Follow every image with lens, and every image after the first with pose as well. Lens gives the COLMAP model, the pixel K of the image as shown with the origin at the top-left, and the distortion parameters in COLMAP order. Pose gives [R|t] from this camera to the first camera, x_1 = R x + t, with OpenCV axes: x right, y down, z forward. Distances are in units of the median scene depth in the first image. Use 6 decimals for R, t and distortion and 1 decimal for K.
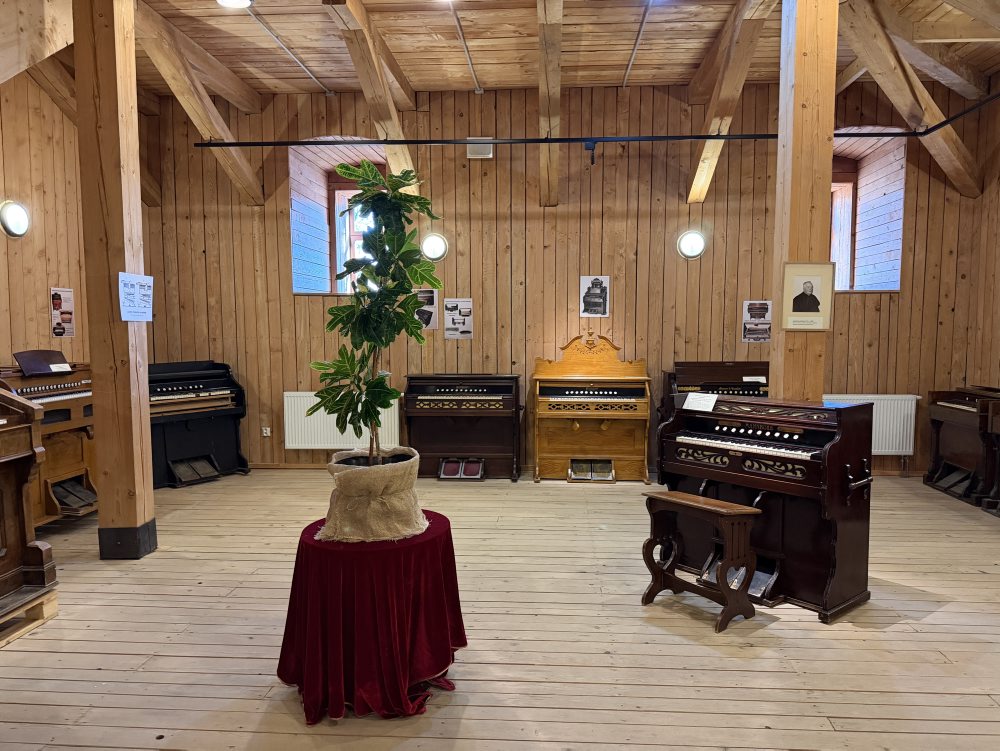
lens RADIAL K [[694.4, 0, 520.4], [0, 694.4, 395.7], [0, 0, 1]] dist [0.115986, -0.164613]
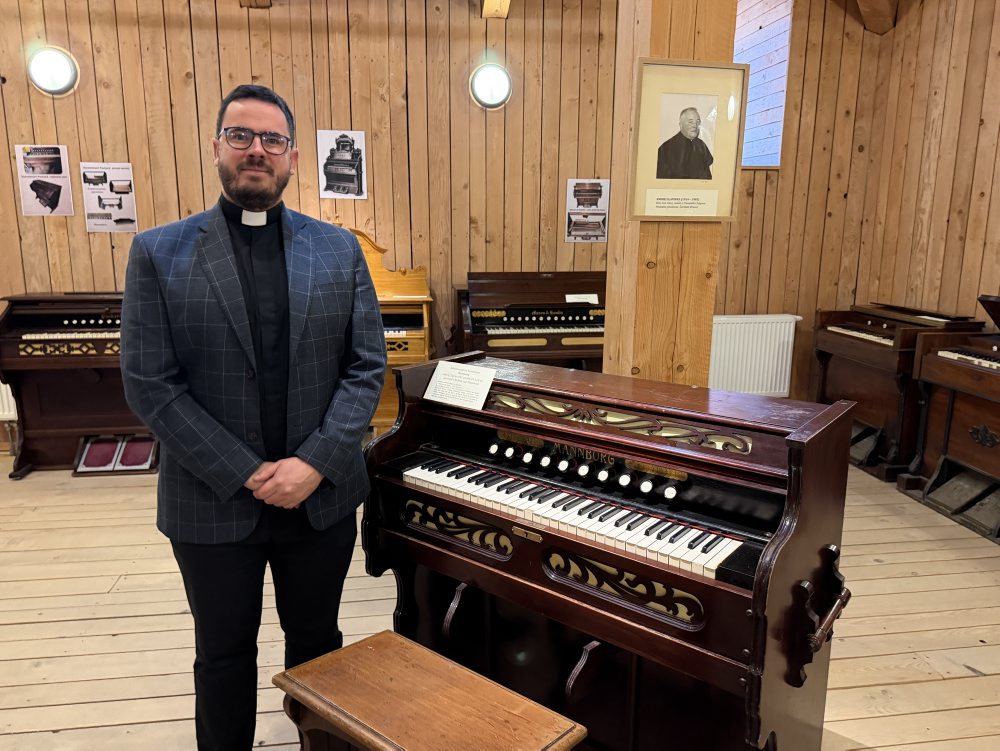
lens RADIAL K [[709.2, 0, 502.8], [0, 709.2, 370.1], [0, 0, 1]] dist [0.059461, -0.075374]
pose [[0.979871, -0.033955, 0.196721, 0.120615], [0.012440, 0.993900, 0.109586, -0.029575], [-0.199242, -0.104933, 0.974316, 0.344720]]
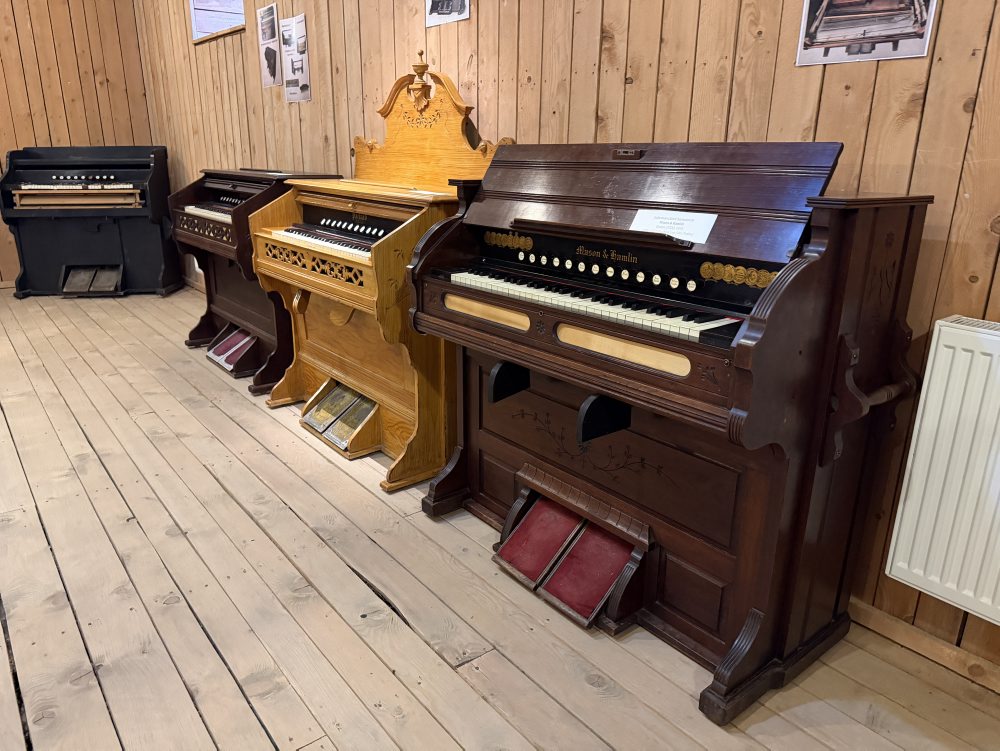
lens RADIAL K [[691.7, 0, 500.5], [0, 691.7, 371.5], [0, 0, 1]] dist [0.069957, -0.095925]
pose [[0.669986, 0.229565, -0.705987, 0.454813], [-0.079432, 0.967695, 0.239283, -0.025495], [0.738112, -0.104238, 0.666577, 0.789548]]
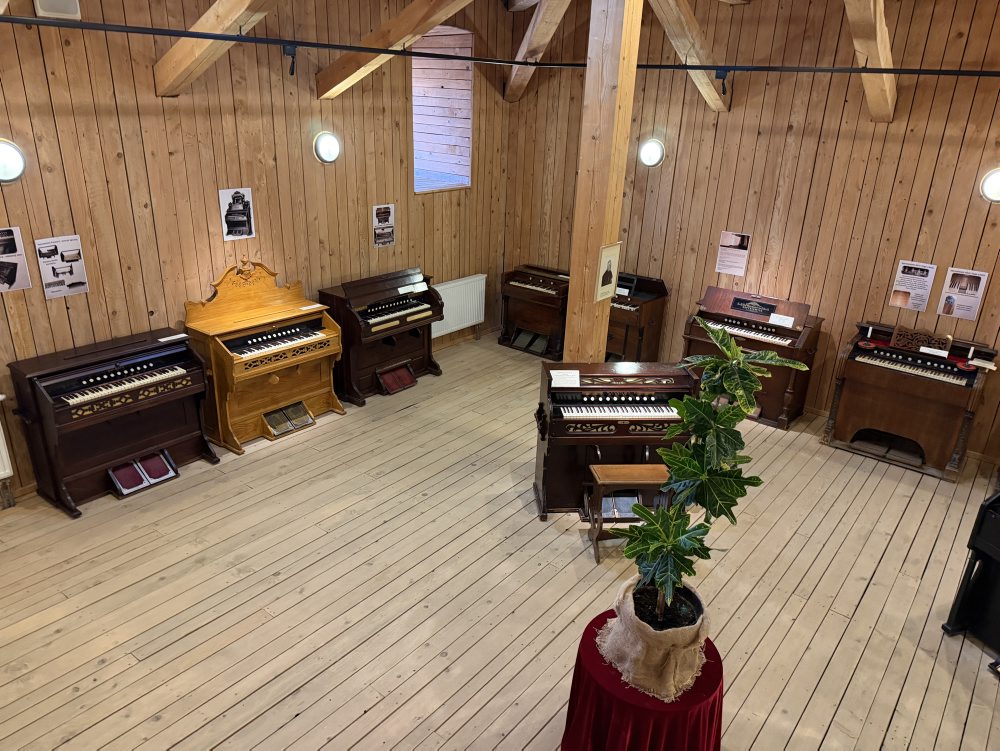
lens RADIAL K [[711.7, 0, 499.8], [0, 711.7, 379.9], [0, 0, 1]] dist [0.044273, -0.073938]
pose [[0.575193, -0.285167, 0.766703, -0.433016], [0.037930, 0.945559, 0.323234, -0.228554], [-0.817138, -0.156841, 0.554695, 0.267790]]
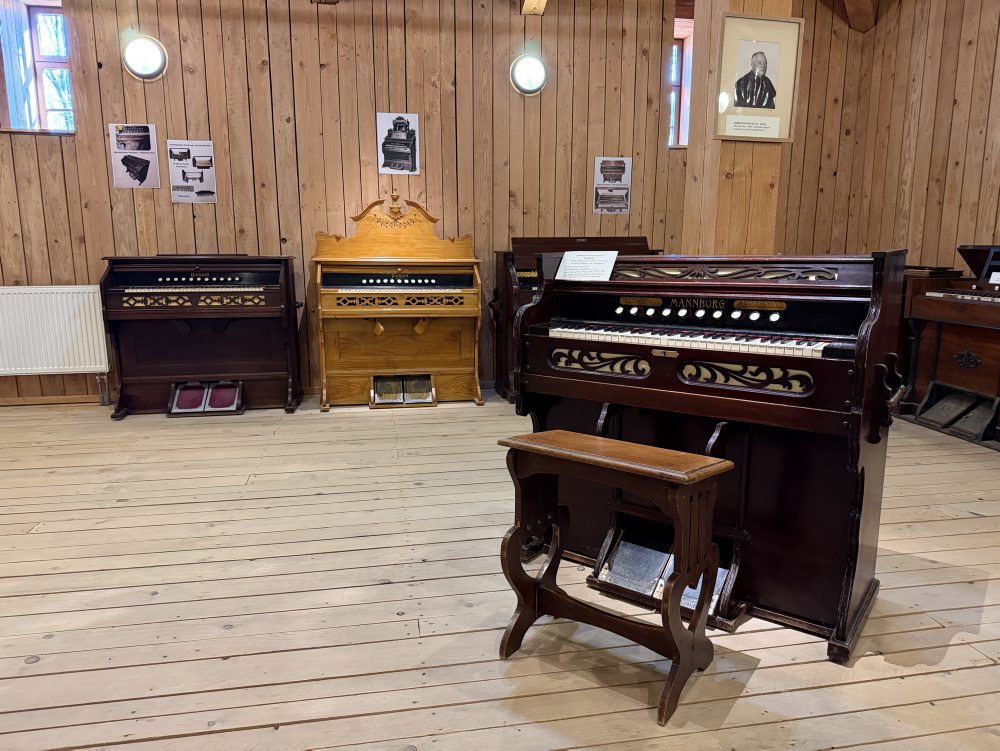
lens RADIAL K [[691.7, 0, 500.5], [0, 691.7, 371.5], [0, 0, 1]] dist [0.069957, -0.095925]
pose [[0.972003, -0.042607, 0.231074, 0.035879], [0.021981, 0.995598, 0.091115, 0.025362], [-0.233938, -0.083485, 0.968660, 0.288975]]
